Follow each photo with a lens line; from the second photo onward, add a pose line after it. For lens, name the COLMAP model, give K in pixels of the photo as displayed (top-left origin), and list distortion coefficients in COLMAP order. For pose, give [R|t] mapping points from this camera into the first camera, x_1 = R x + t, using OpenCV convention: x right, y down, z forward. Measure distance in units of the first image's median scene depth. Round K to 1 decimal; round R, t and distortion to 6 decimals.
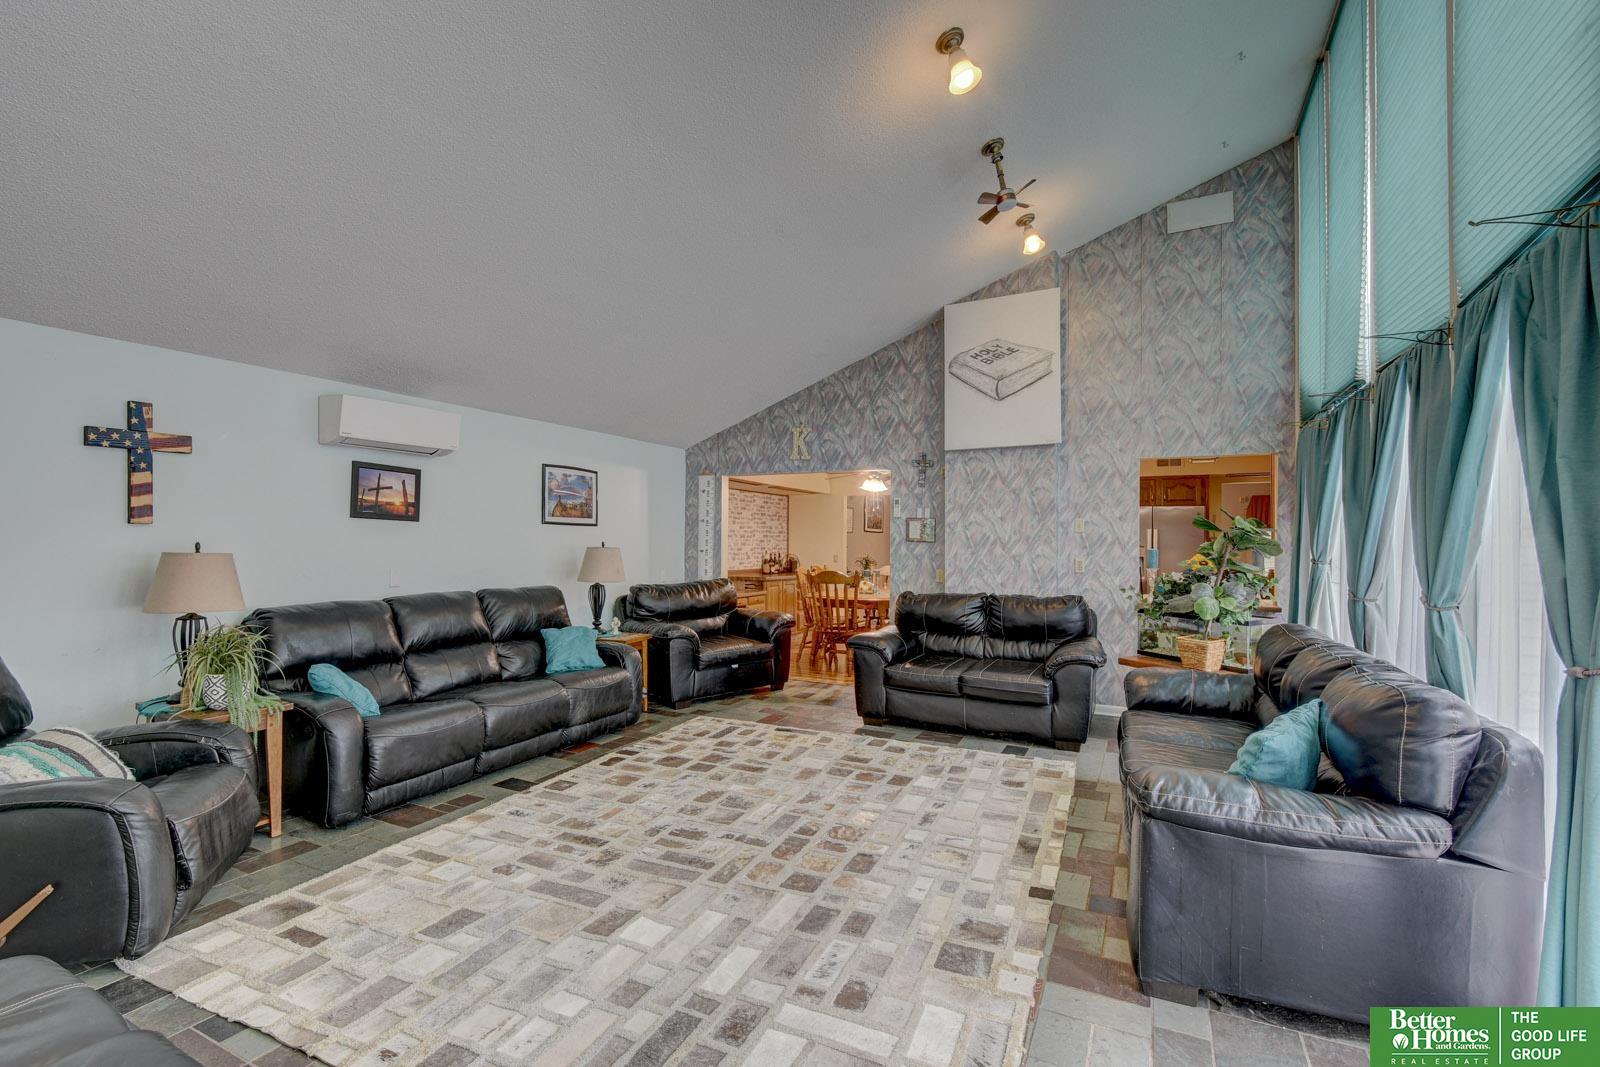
lens RADIAL K [[714.5, 0, 798.4], [0, 714.5, 543.3], [0, 0, 1]] dist [-0.004230, -0.001175]
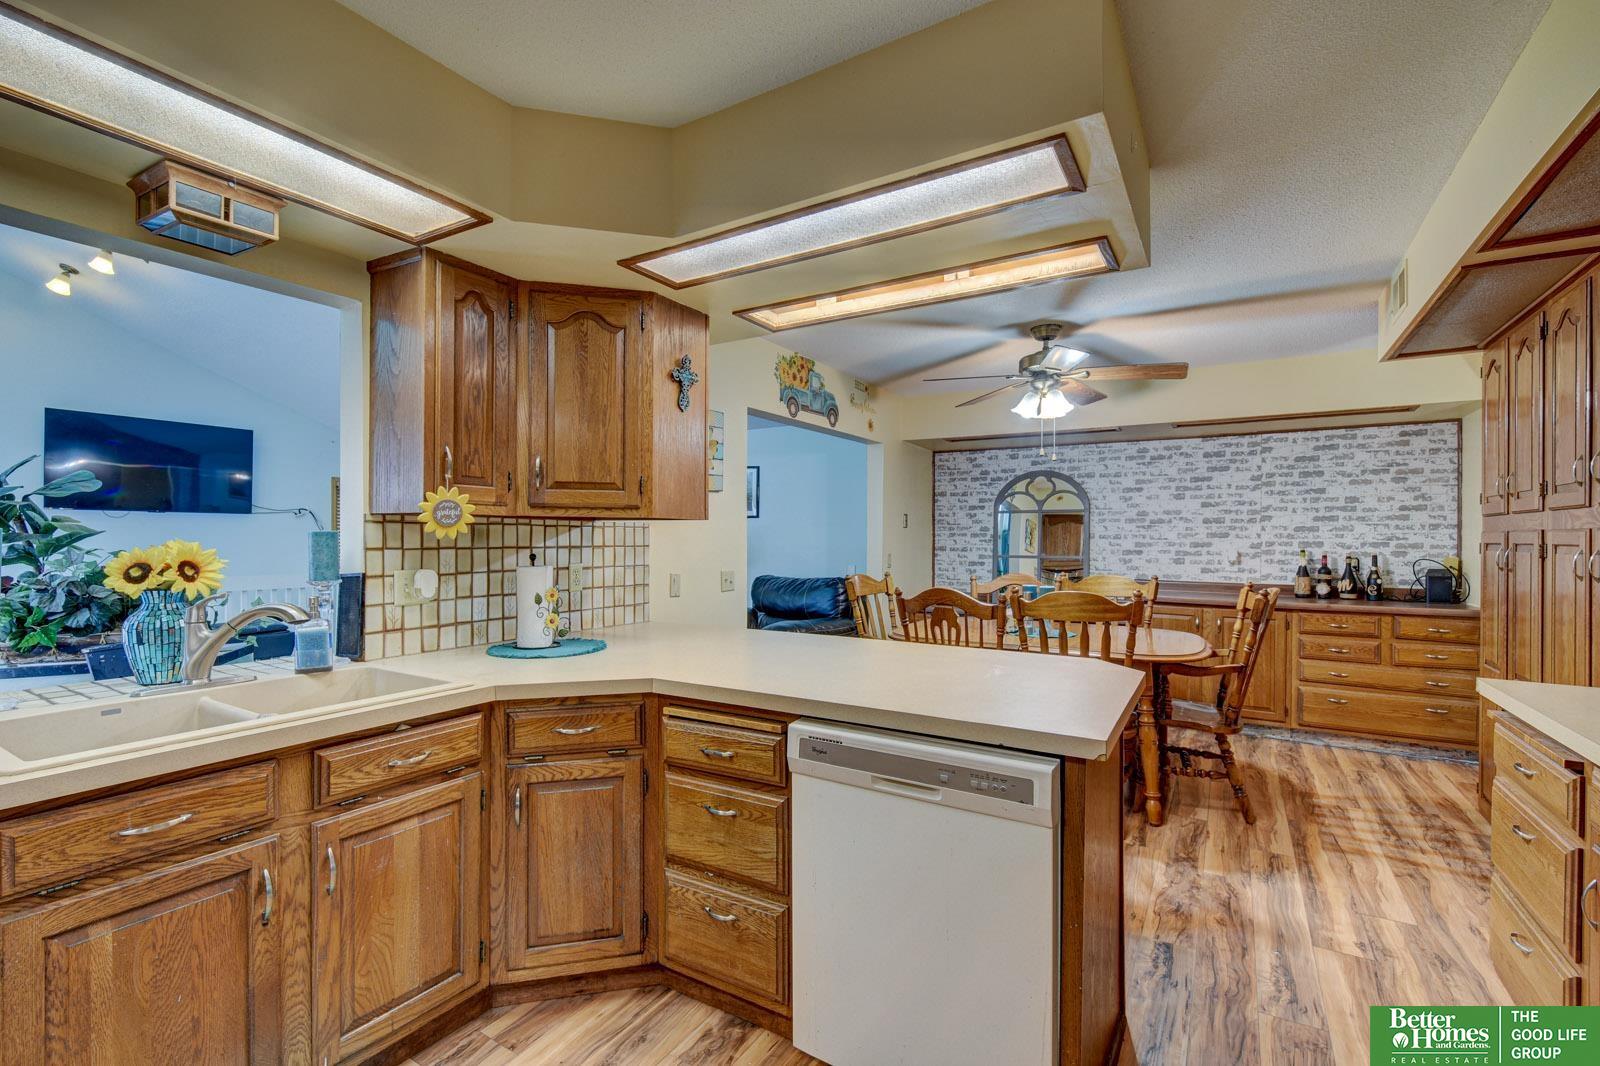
lens RADIAL K [[714.5, 0, 792.2], [0, 714.5, 536.8], [0, 0, 1]] dist [-0.004230, -0.001175]
pose [[-0.101483, -0.002756, -0.994833, 0.932940], [-0.002176, 0.999994, -0.002548, 0.008484], [0.994835, 0.001906, -0.101488, 1.400262]]
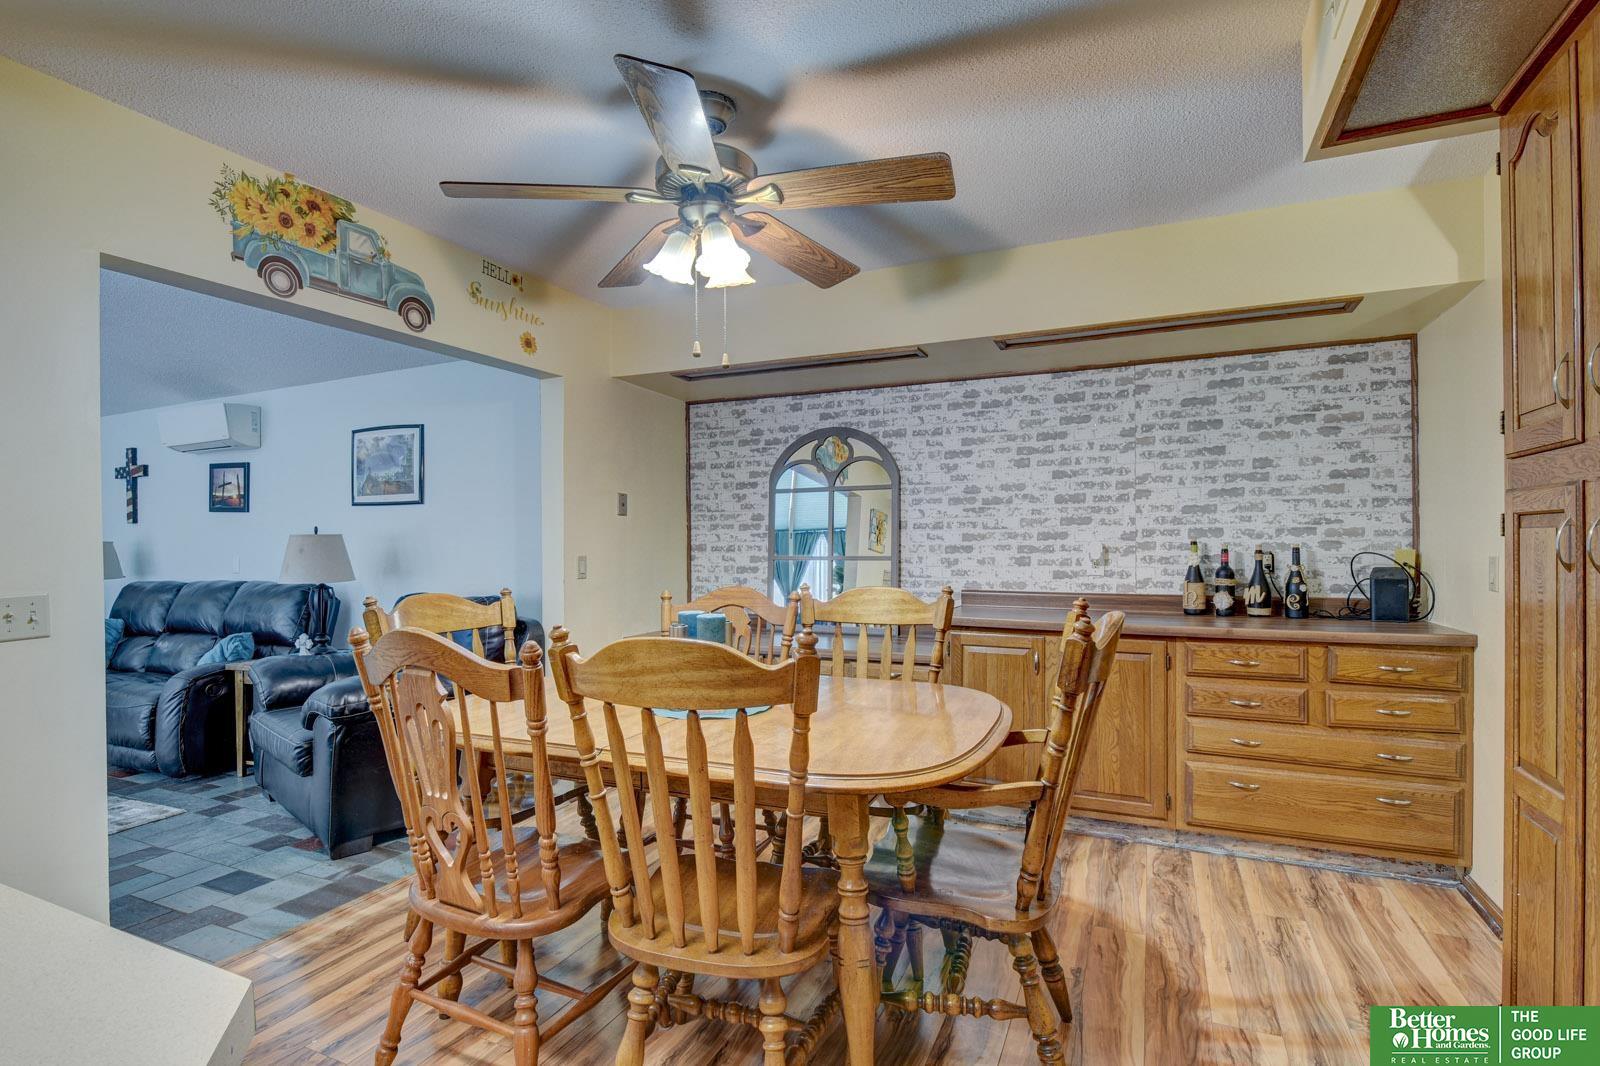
lens RADIAL K [[782.9, 0, 800.8], [0, 782.9, 540.3], [0, 0, 1]] dist [-0.005355, -0.004374]
pose [[0.027972, -0.003410, -0.999603, 0.581474], [0.009052, 0.999954, -0.003158, 0.020534], [0.999568, -0.008960, 0.028002, 1.624167]]
